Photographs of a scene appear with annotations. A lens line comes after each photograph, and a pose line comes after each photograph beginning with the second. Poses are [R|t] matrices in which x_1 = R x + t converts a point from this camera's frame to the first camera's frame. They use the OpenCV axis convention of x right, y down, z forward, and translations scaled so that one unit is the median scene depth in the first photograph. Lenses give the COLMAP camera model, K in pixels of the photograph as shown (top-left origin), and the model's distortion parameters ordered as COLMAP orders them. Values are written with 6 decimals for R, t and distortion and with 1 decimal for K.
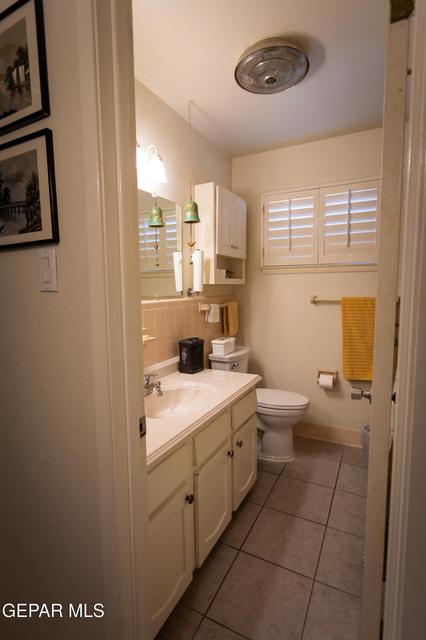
lens RADIAL K [[321.7, 0, 213.0], [0, 321.7, 320.2], [0, 0, 1]] dist [-0.006313, -0.000477]
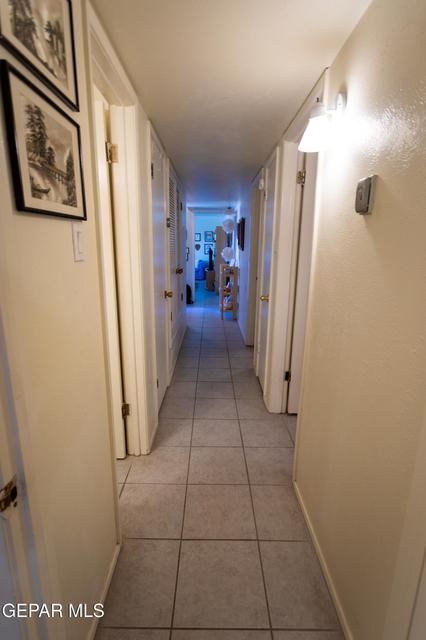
lens RADIAL K [[321.7, 0, 212.1], [0, 321.7, 320.1], [0, 0, 1]] dist [-0.006313, -0.000477]
pose [[-0.470650, -0.193119, 0.860926, -0.852161], [0.092613, 0.959549, 0.265872, -0.071016], [-0.877446, 0.204866, -0.433727, 0.537042]]
